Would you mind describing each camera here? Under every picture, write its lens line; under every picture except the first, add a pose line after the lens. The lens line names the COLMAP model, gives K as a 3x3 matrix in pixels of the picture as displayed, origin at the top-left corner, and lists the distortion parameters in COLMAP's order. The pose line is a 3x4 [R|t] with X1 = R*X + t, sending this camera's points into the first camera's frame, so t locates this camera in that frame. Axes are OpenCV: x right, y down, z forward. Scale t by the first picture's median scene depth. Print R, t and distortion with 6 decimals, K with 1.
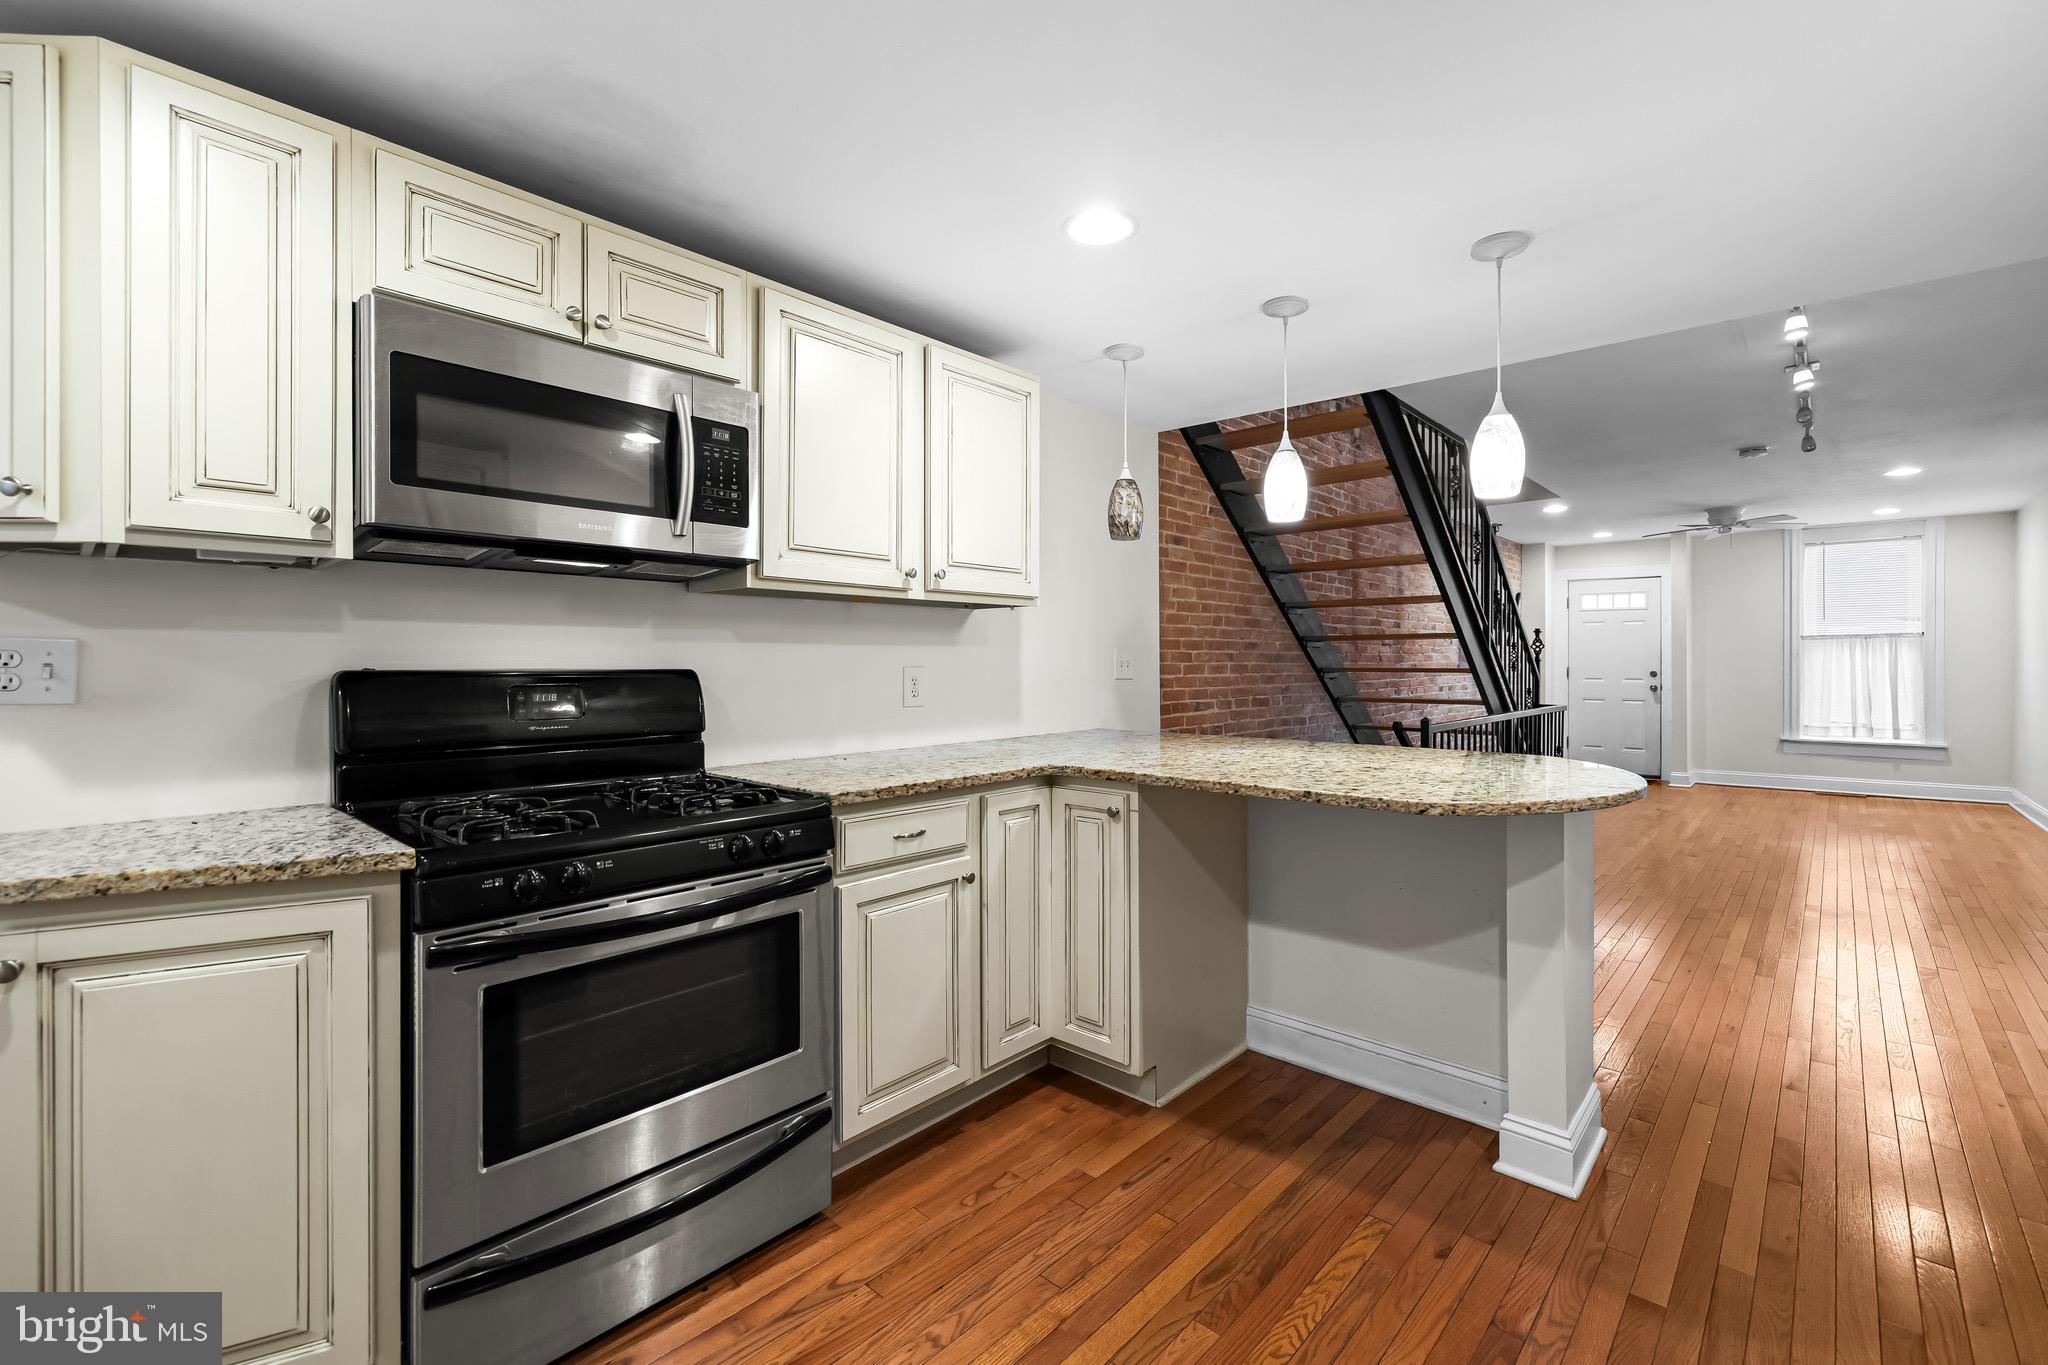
lens RADIAL K [[867.5, 0, 1037.3], [0, 867.5, 661.3], [0, 0, 1]] dist [-0.000626, 0.000096]
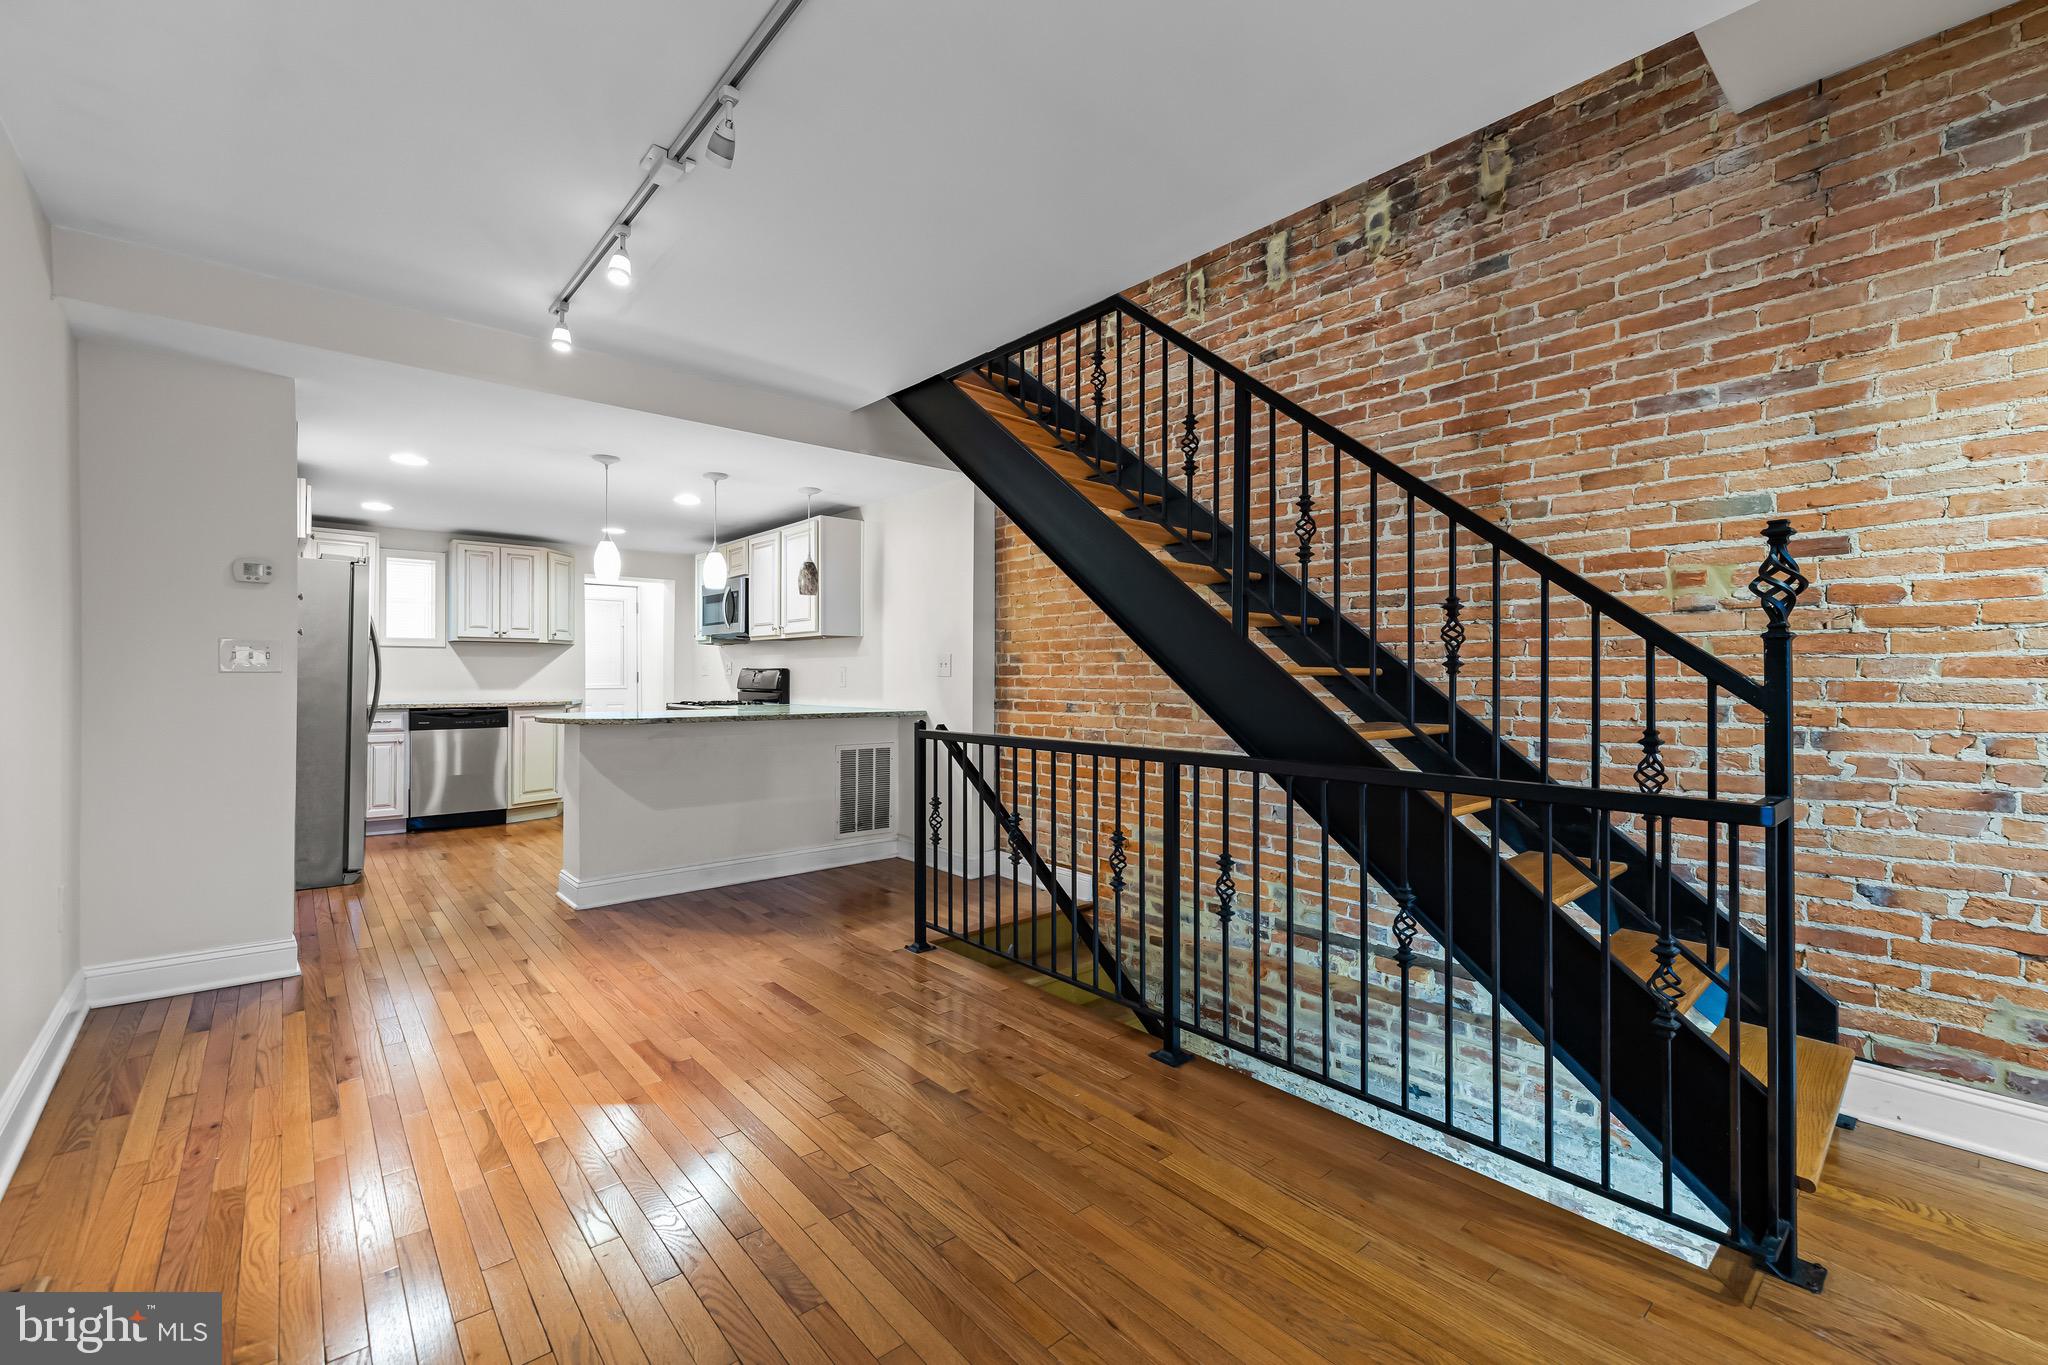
lens RADIAL K [[861.3, 0, 1029.7], [0, 861.3, 675.1], [0, 0, 1]] dist [0.000898, 0.000125]
pose [[-0.115939, 0.000552, -0.993256, 1.147224], [-0.002115, 0.999997, 0.000802, 0.013817], [0.993254, 0.002194, -0.115937, 1.049108]]
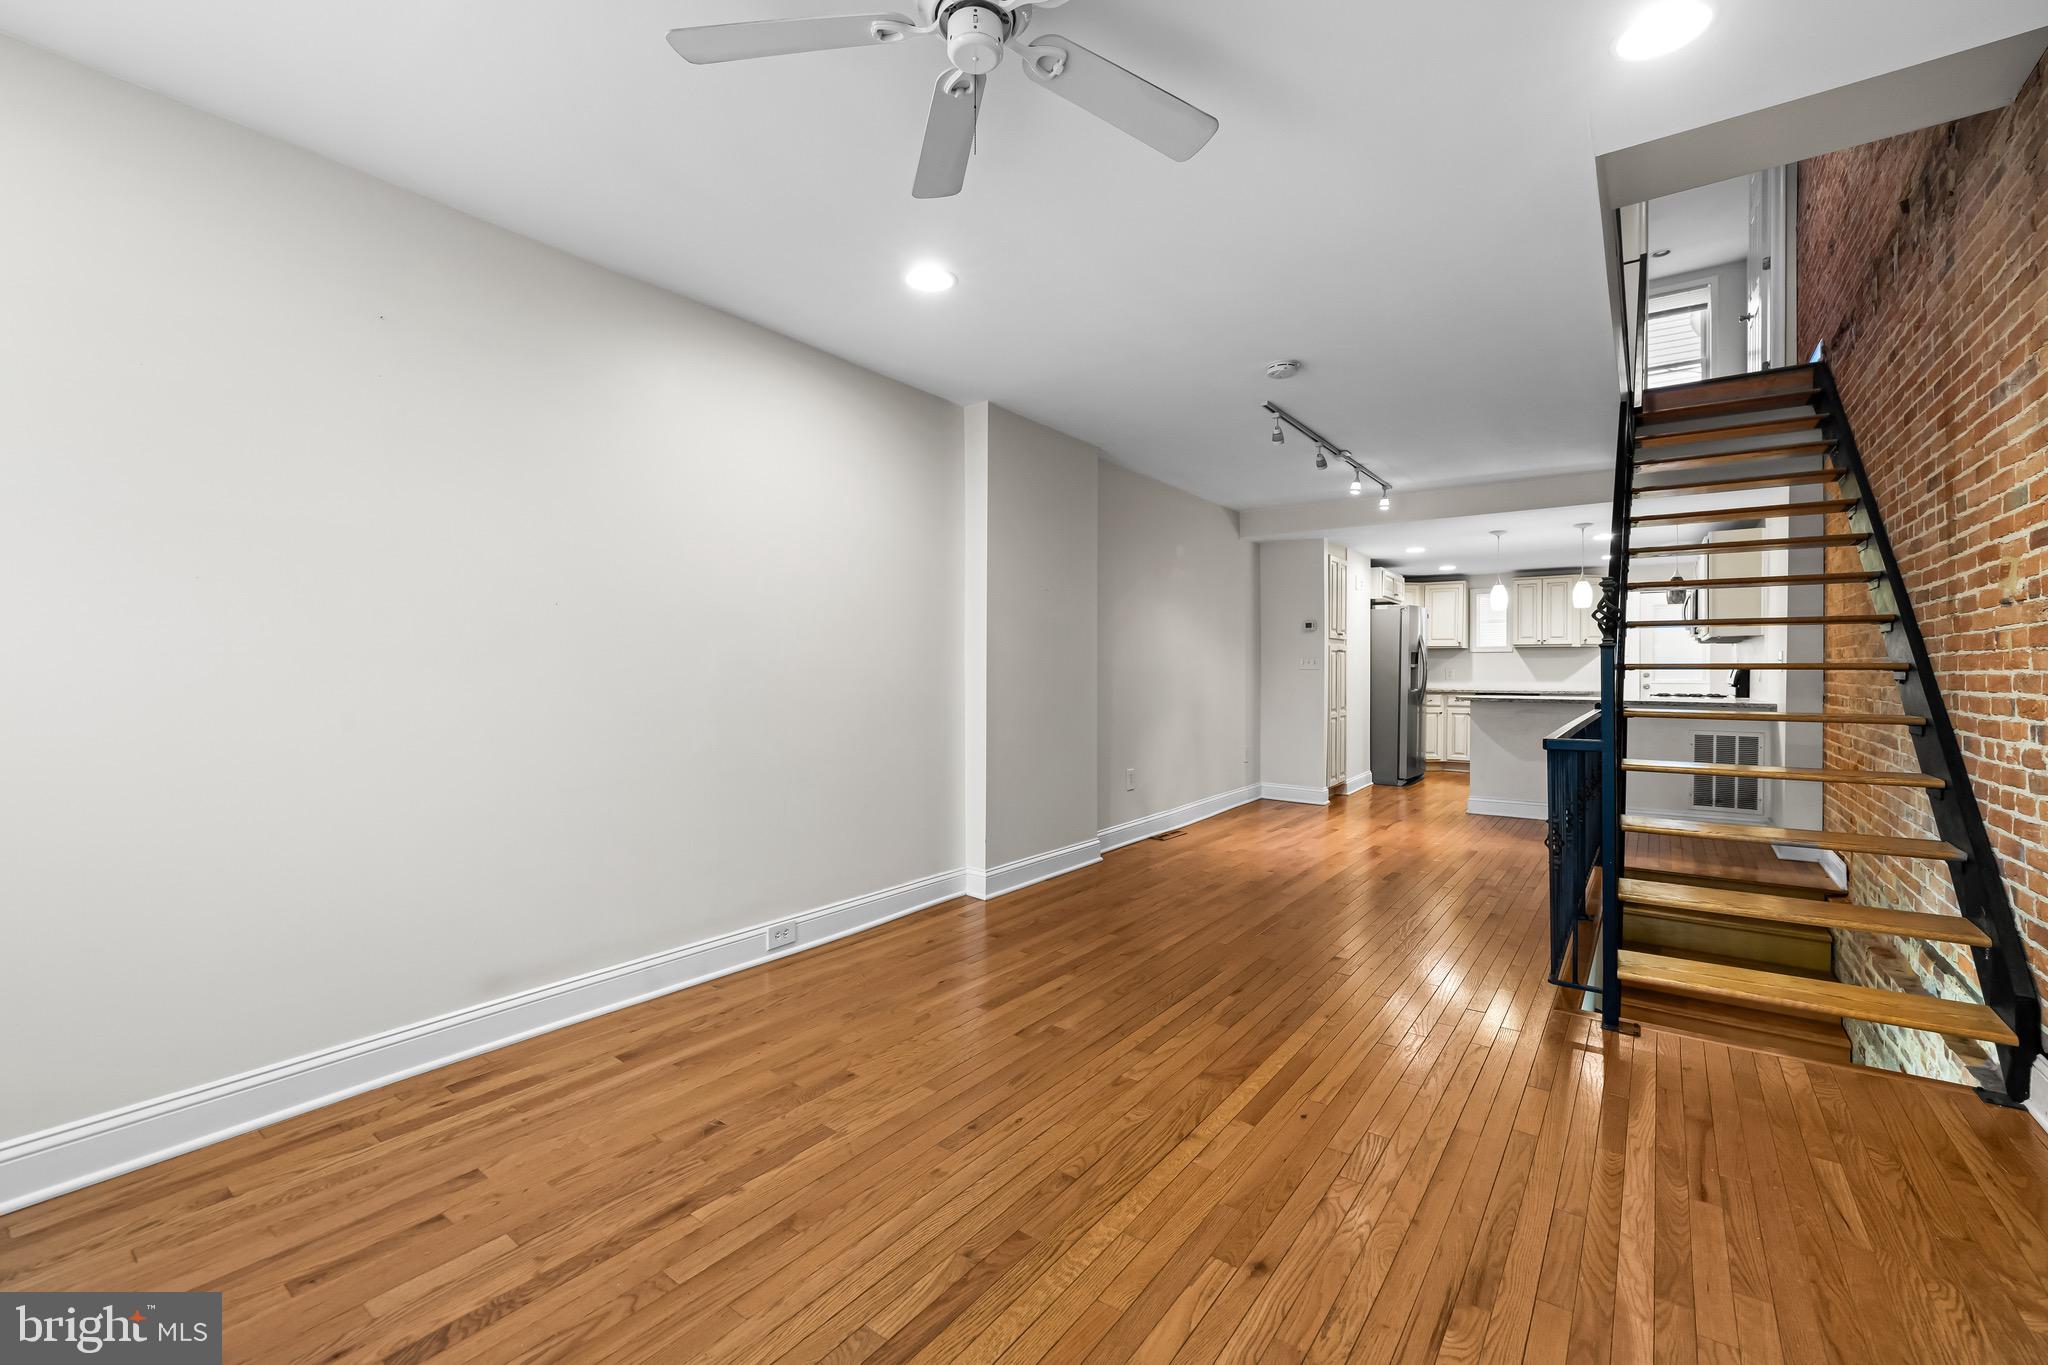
lens RADIAL K [[861.3, 0, 1029.7], [0, 861.3, 675.1], [0, 0, 1]] dist [0.000898, 0.000125]
pose [[-0.993855, 0.000670, -0.110689, 1.223641], [0.000071, 0.999985, 0.005415, 0.014507], [0.110691, 0.005374, -0.993840, 1.869261]]
